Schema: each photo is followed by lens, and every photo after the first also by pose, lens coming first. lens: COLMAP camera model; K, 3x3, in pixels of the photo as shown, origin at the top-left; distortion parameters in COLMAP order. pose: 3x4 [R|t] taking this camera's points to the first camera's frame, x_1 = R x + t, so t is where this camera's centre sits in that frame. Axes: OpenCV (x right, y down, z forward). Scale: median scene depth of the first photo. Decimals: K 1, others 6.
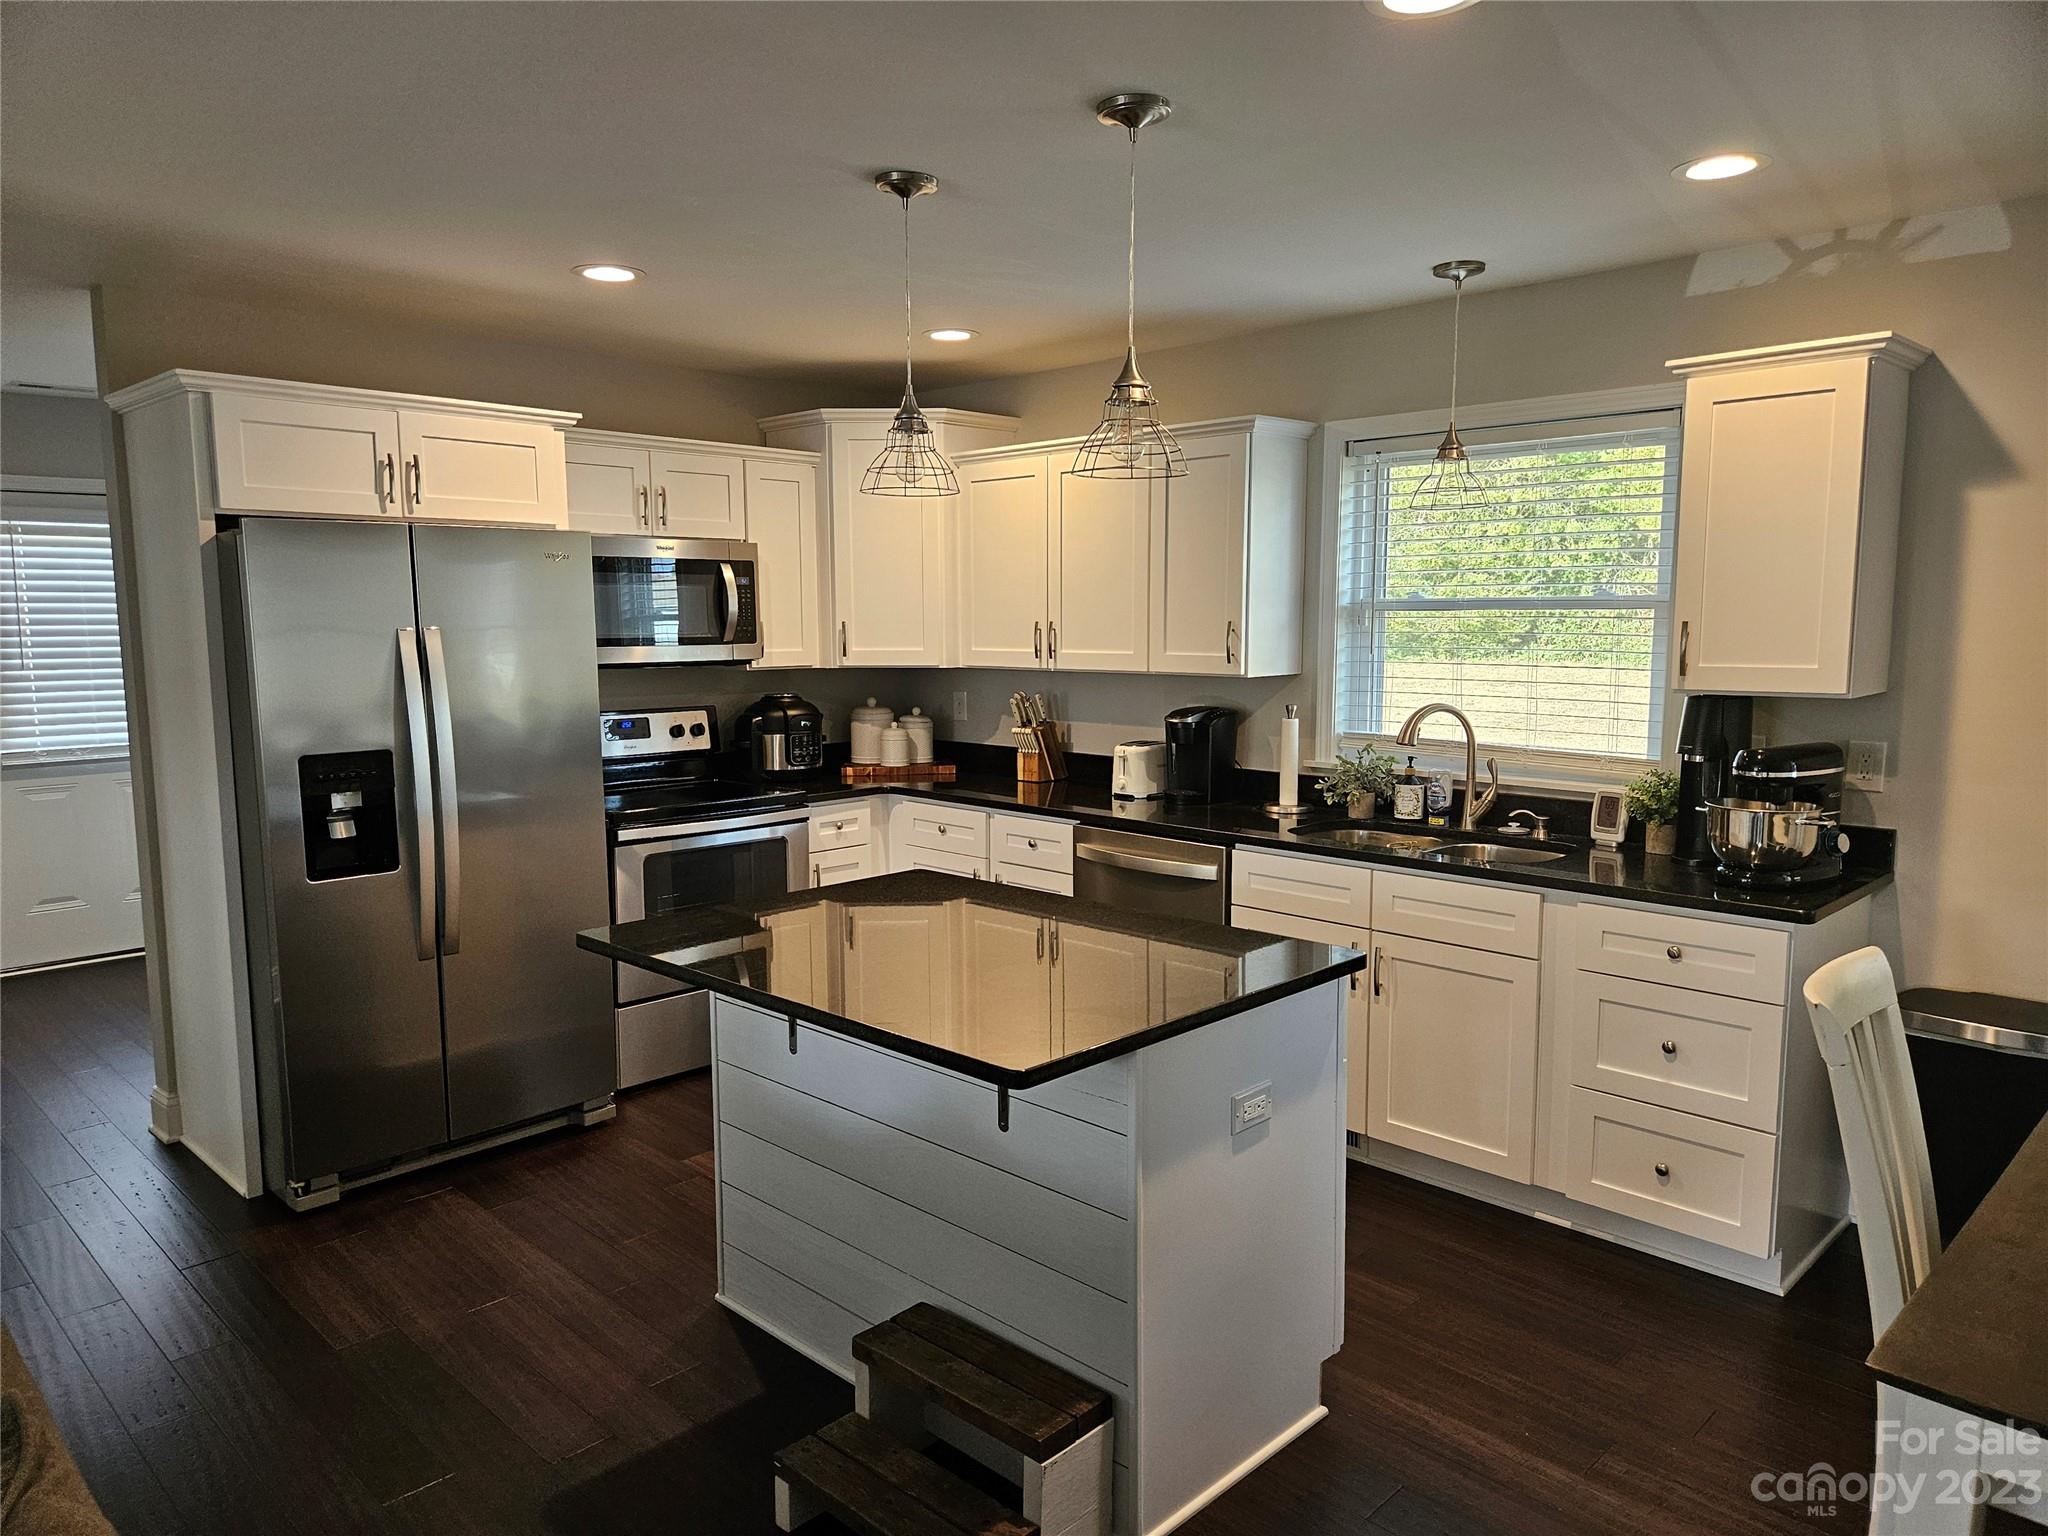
lens RADIAL K [[1327.0, 0, 997.8], [0, 1327.0, 782.5], [0, 0, 1]] dist [0.003448, -0.005775]
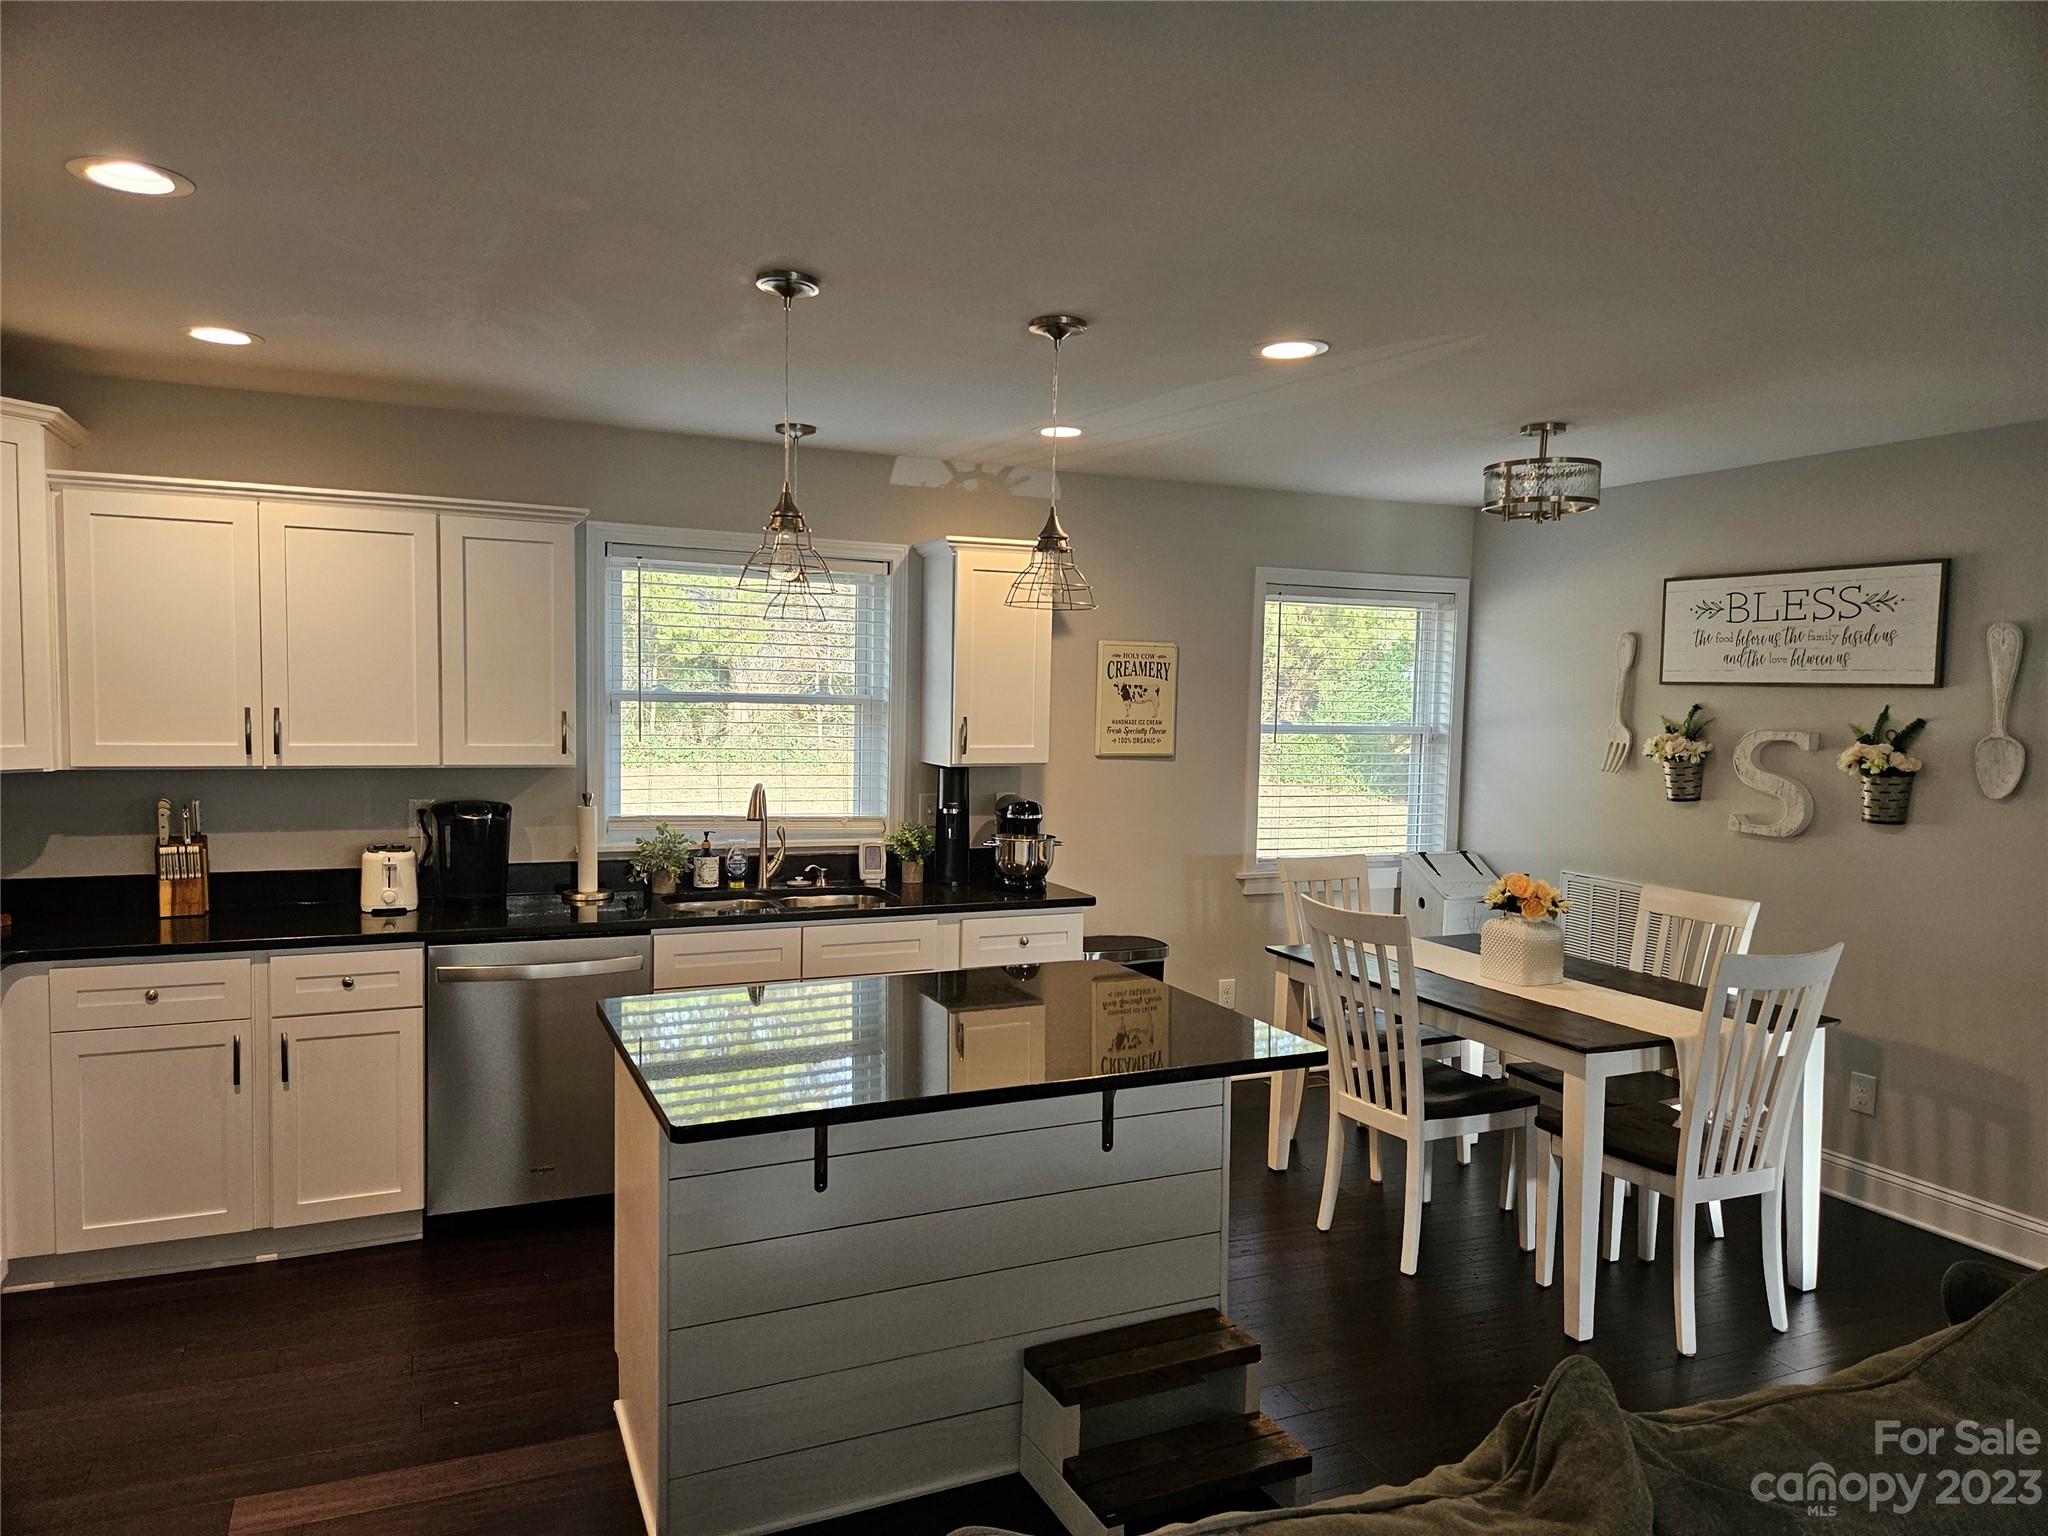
lens RADIAL K [[1327.0, 0, 997.8], [0, 1327.0, 782.5], [0, 0, 1]] dist [0.003448, -0.005775]
pose [[0.346289, -0.047619, 0.936918, -0.646327], [0.097767, 0.995105, 0.014441, -0.052824], [-0.933019, 0.086599, 0.349250, 0.368823]]
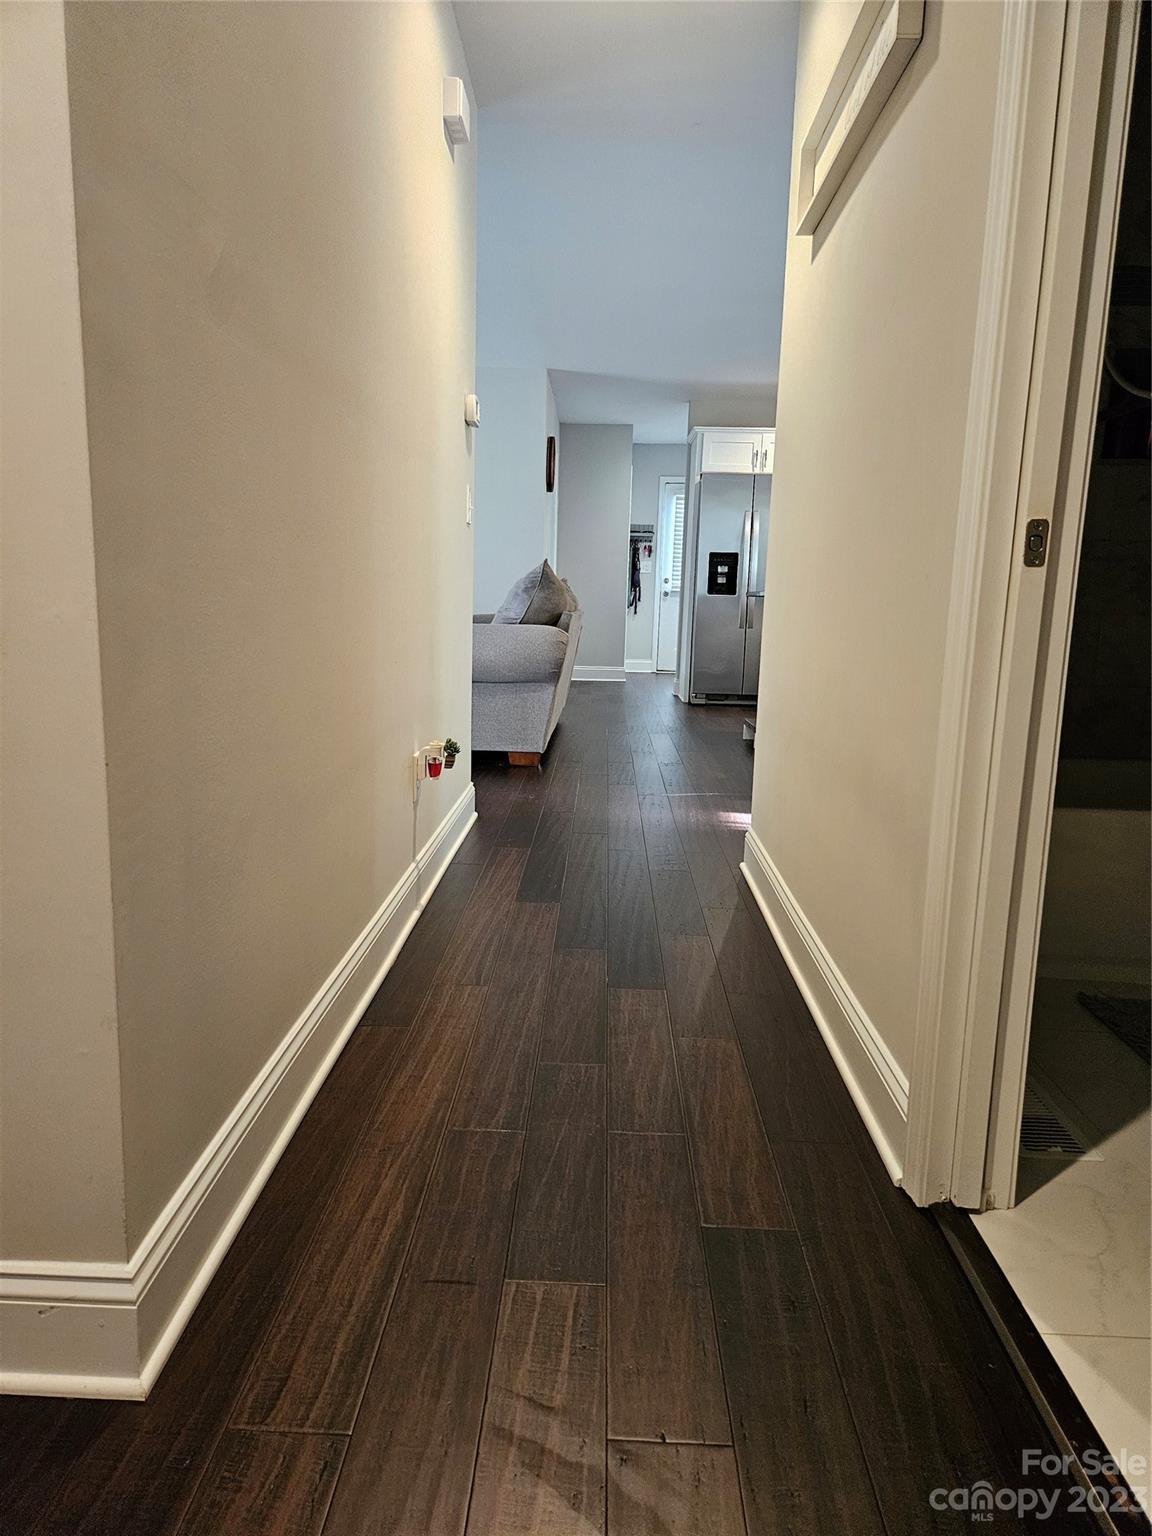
lens RADIAL K [[1026.1, 0, 576.0], [0, 1026.1, 768.0], [0, 0, 1]] dist [0.001749, -0.001955]
pose [[0.667036, 0.141279, -0.731507, 0.869856], [-0.119616, 0.989427, 0.082018, 0.256359], [0.735360, 0.032791, 0.676882, -0.659184]]
